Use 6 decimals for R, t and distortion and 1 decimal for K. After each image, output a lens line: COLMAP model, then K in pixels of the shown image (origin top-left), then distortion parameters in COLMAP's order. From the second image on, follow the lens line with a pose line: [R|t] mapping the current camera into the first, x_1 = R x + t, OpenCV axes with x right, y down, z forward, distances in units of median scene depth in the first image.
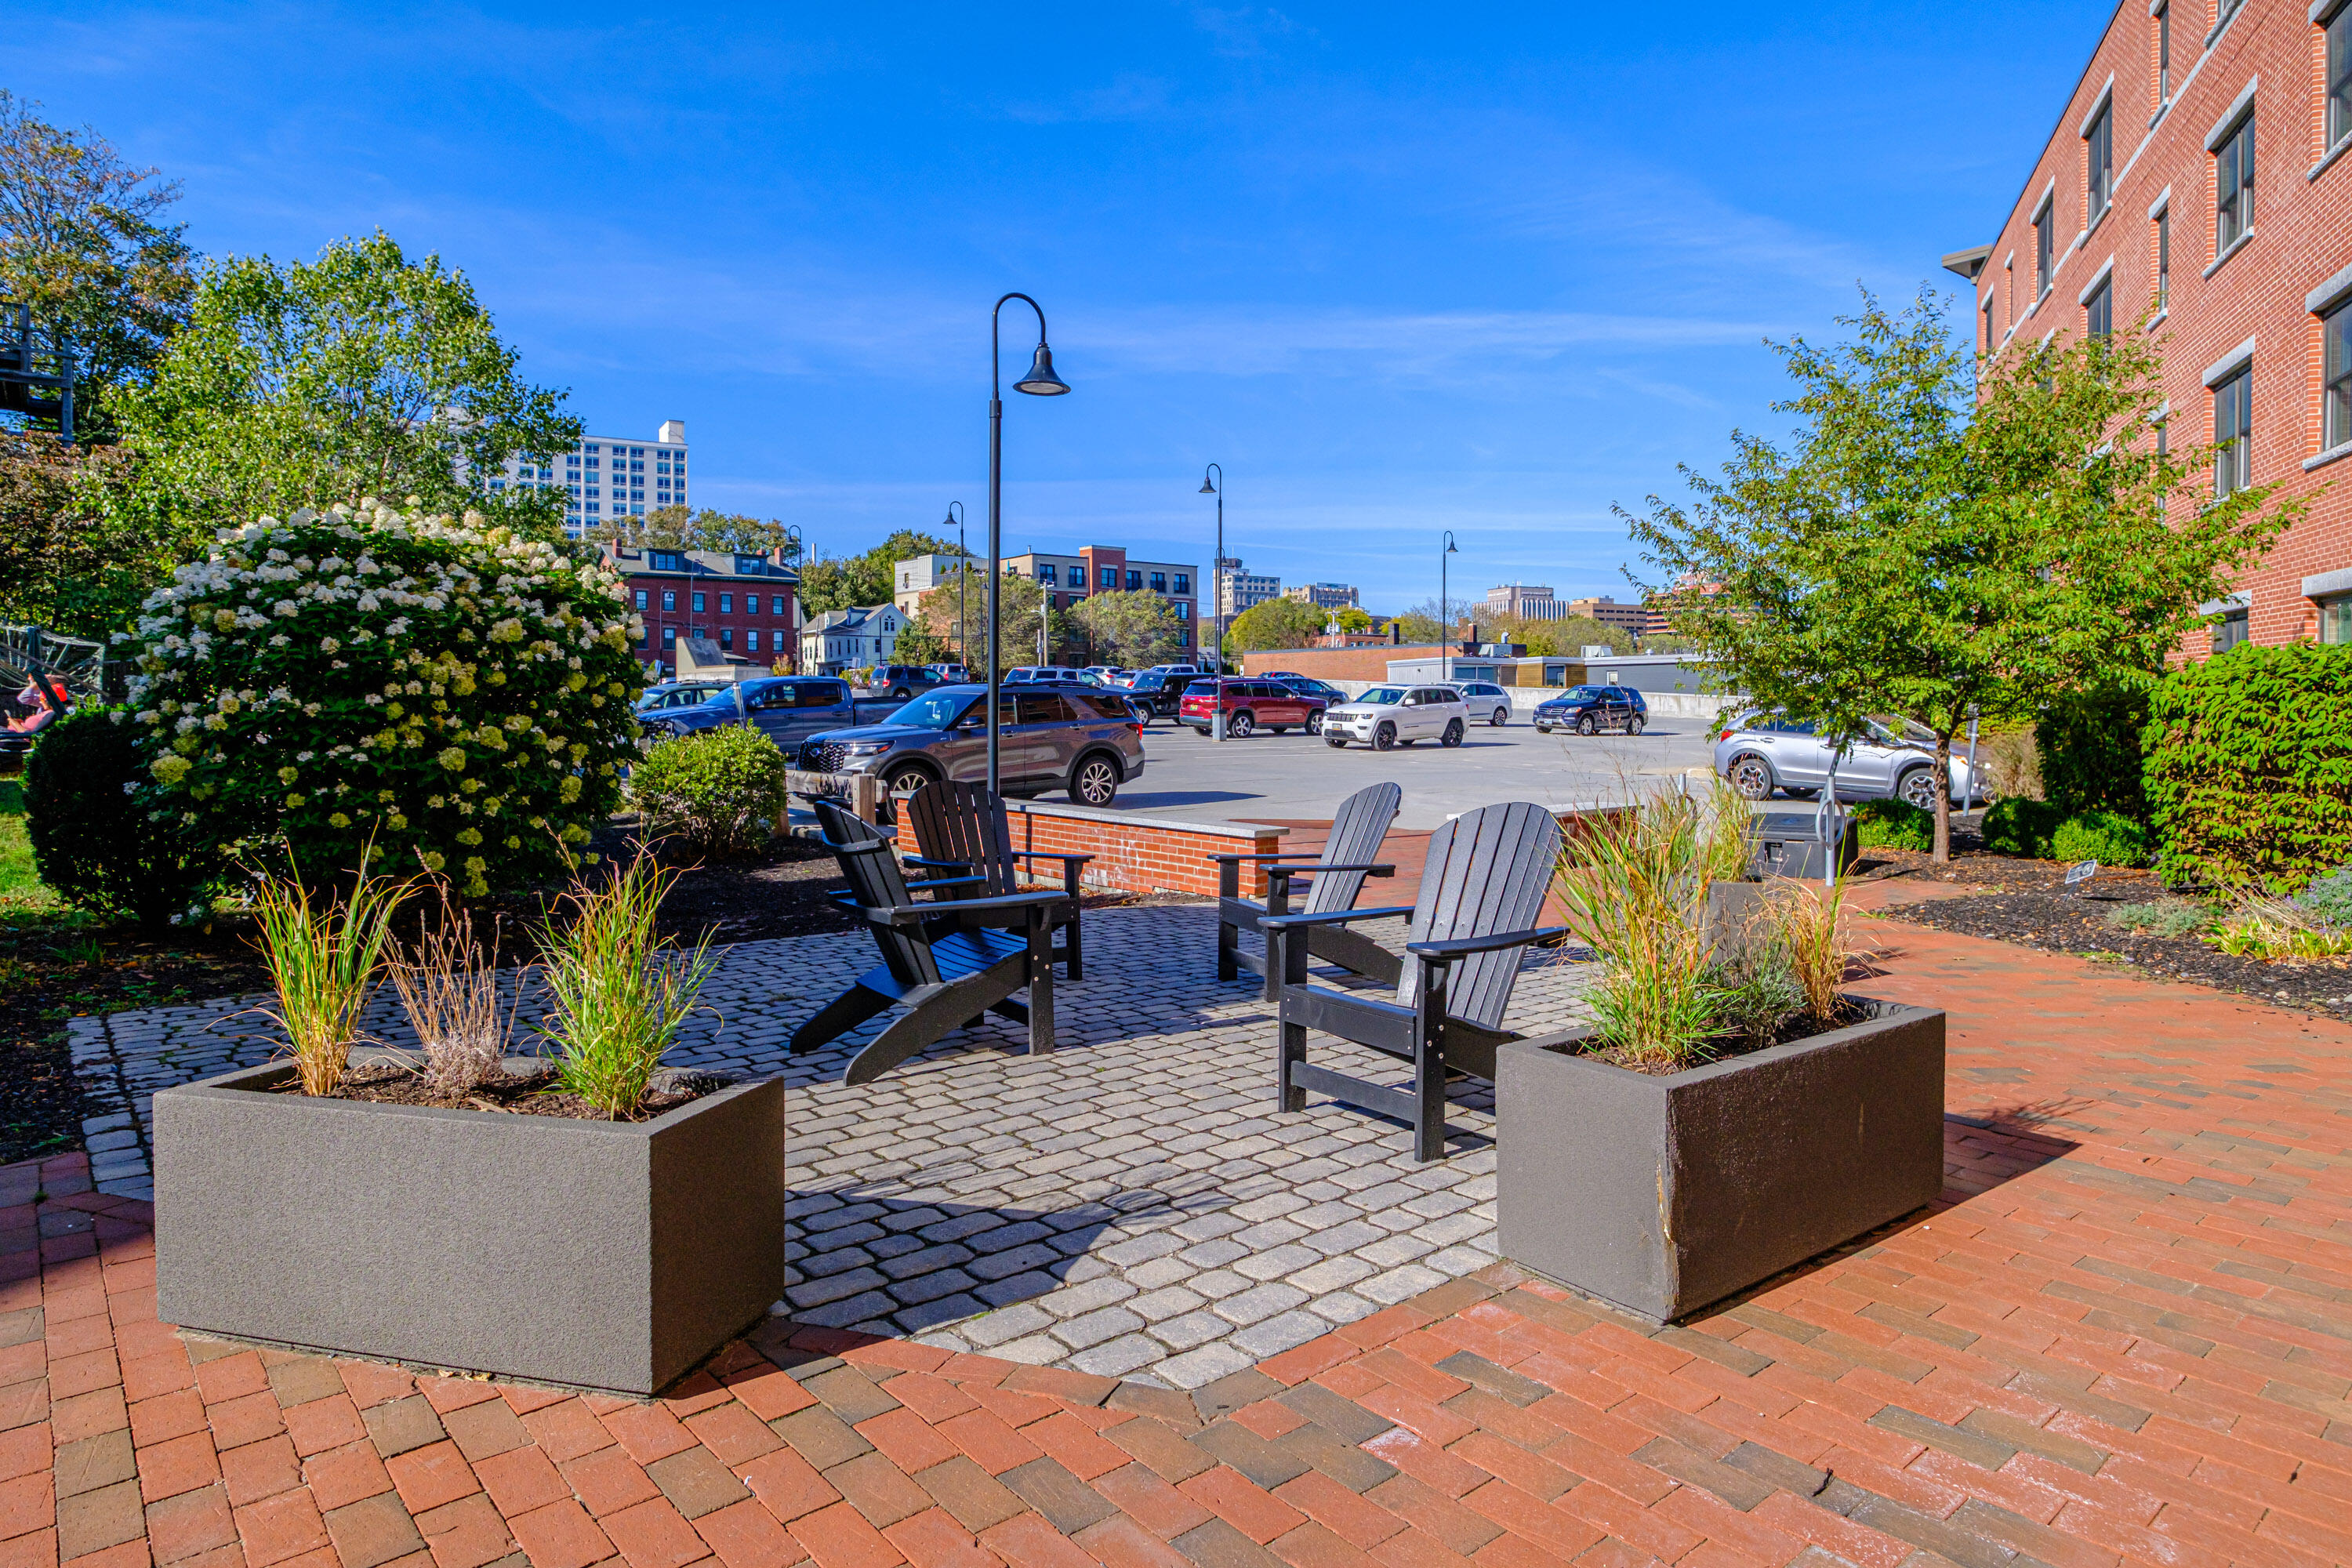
lens RADIAL K [[1373.5, 0, 1176.9], [0, 1373.5, 720.3], [0, 0, 1]] dist [-0.009819, -0.001305]
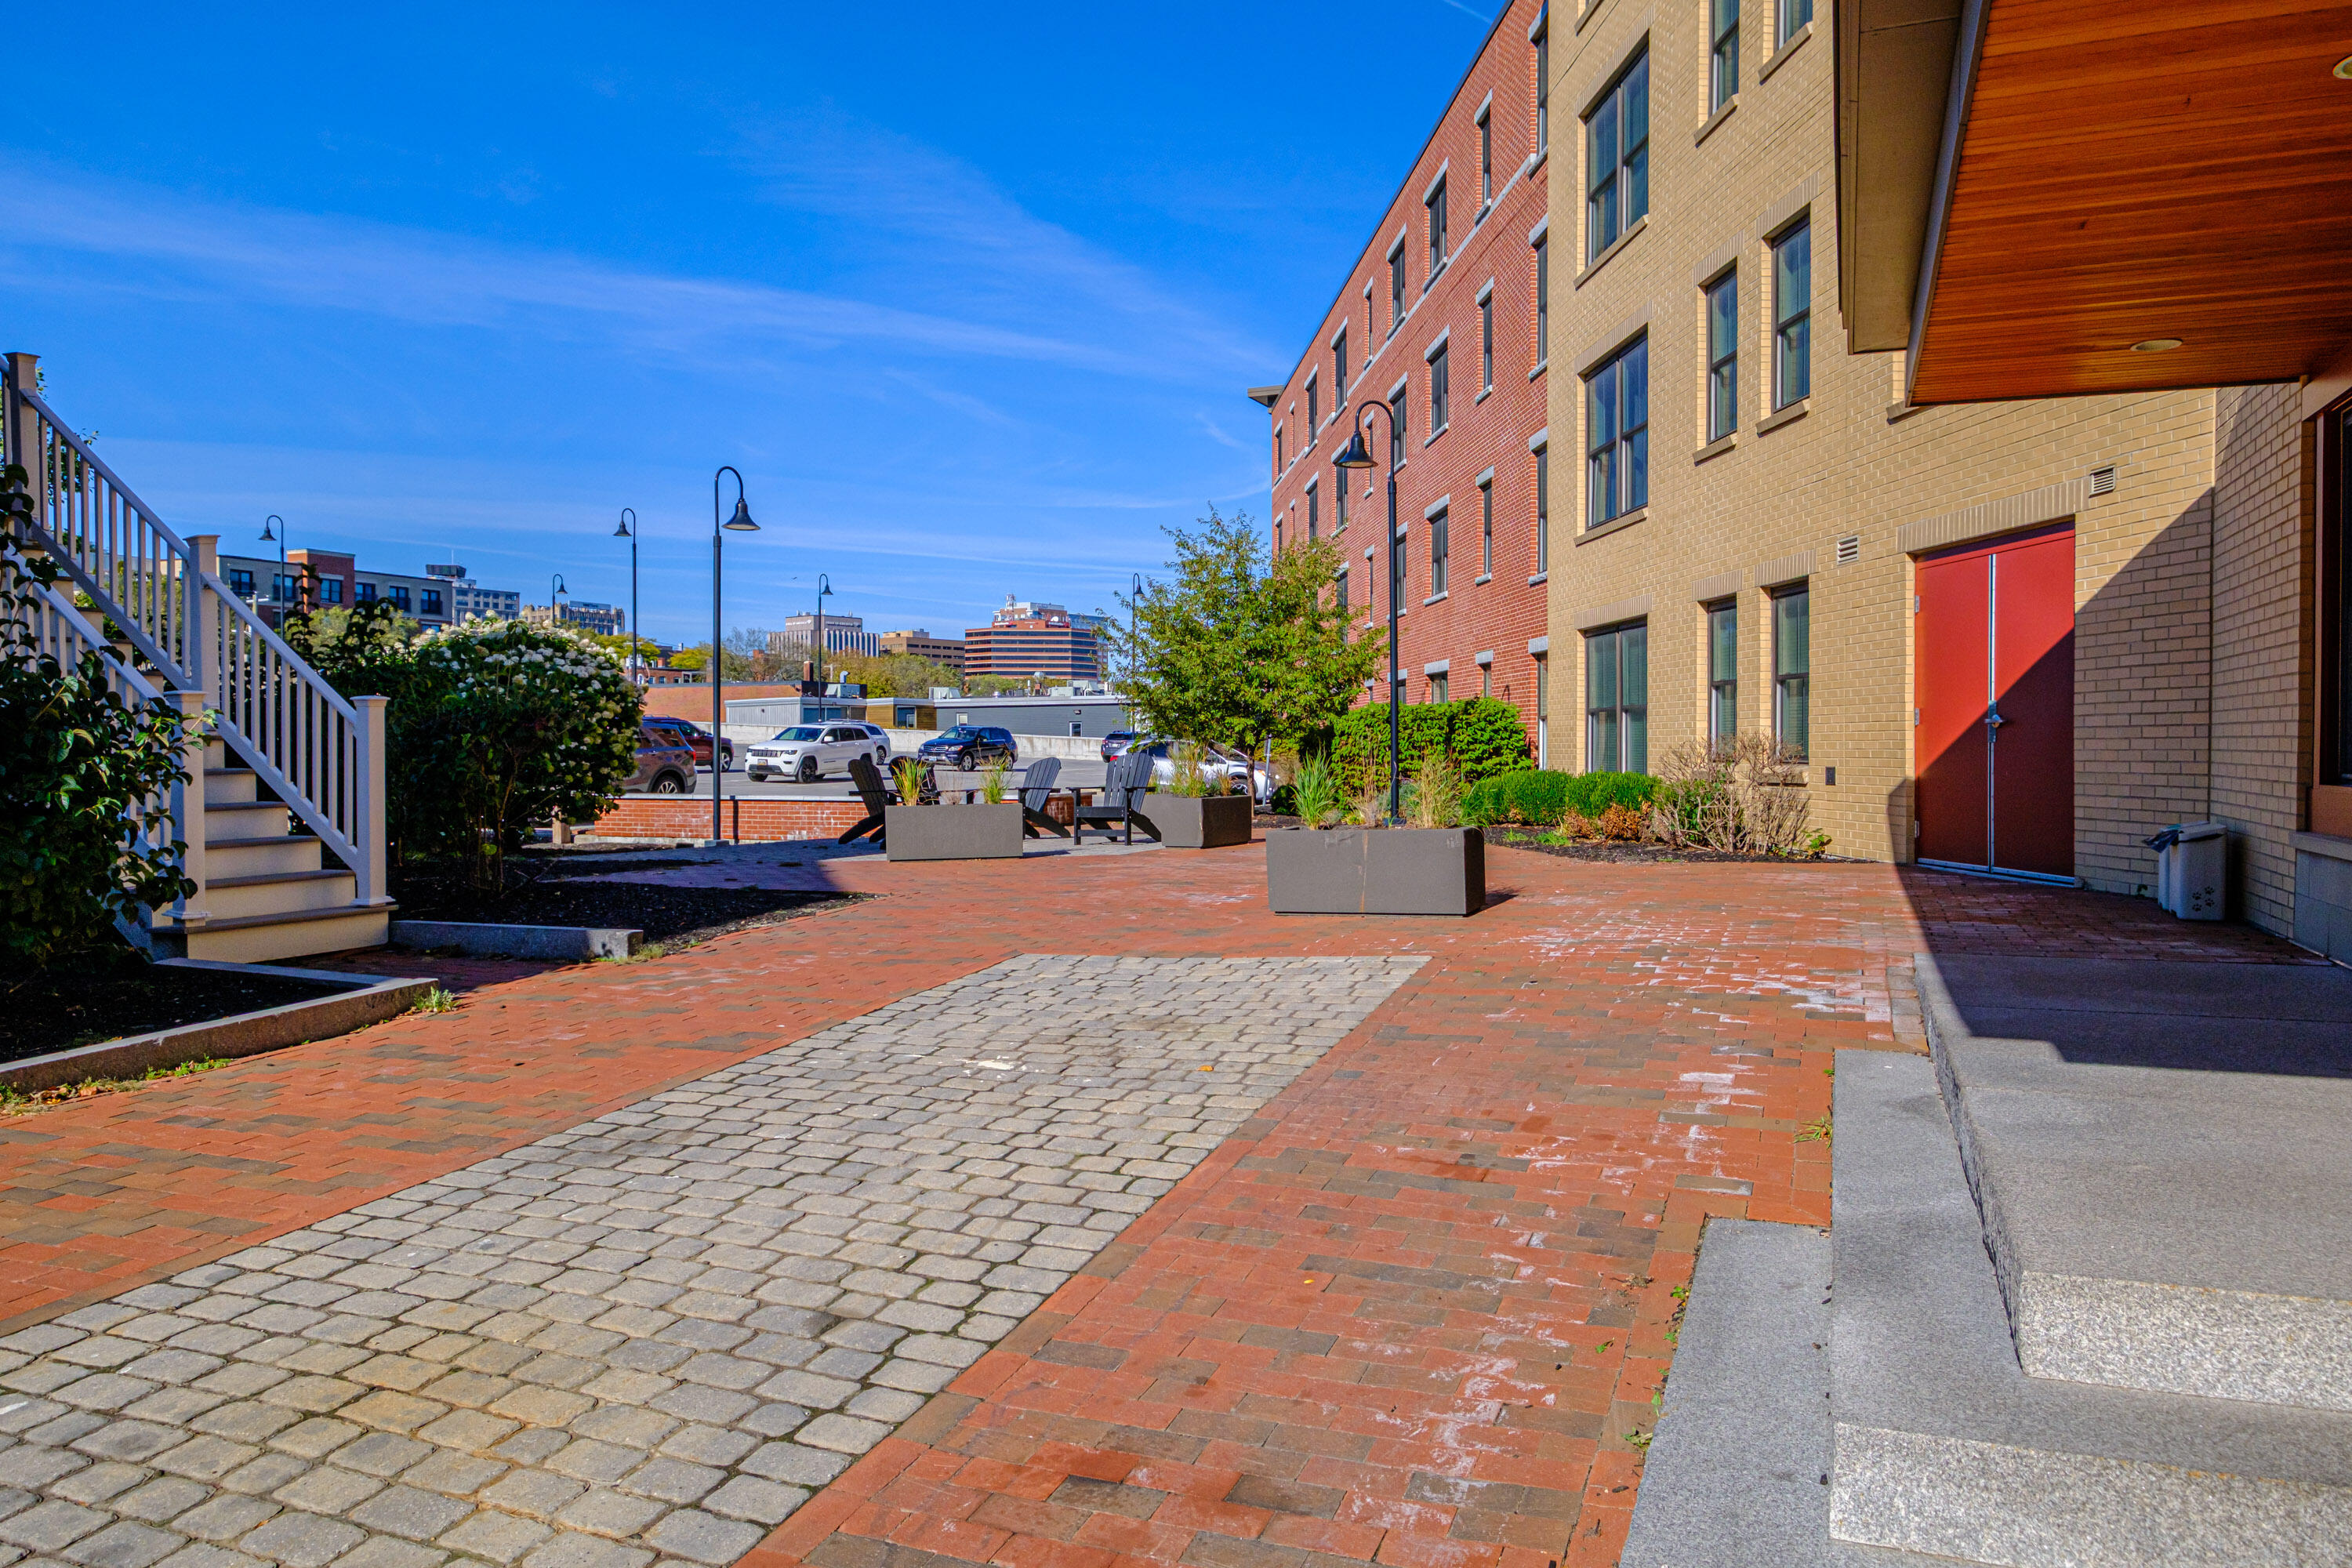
lens RADIAL K [[1644.6, 0, 1176.0], [0, 1644.6, 784.0], [0, 0, 1]] dist [-0.000394, -0.000131]
pose [[0.893648, -0.011314, 0.448627, -0.235461], [0.007768, 0.999922, 0.009745, 0.016122], [-0.448702, -0.005223, 0.893666, -0.419036]]
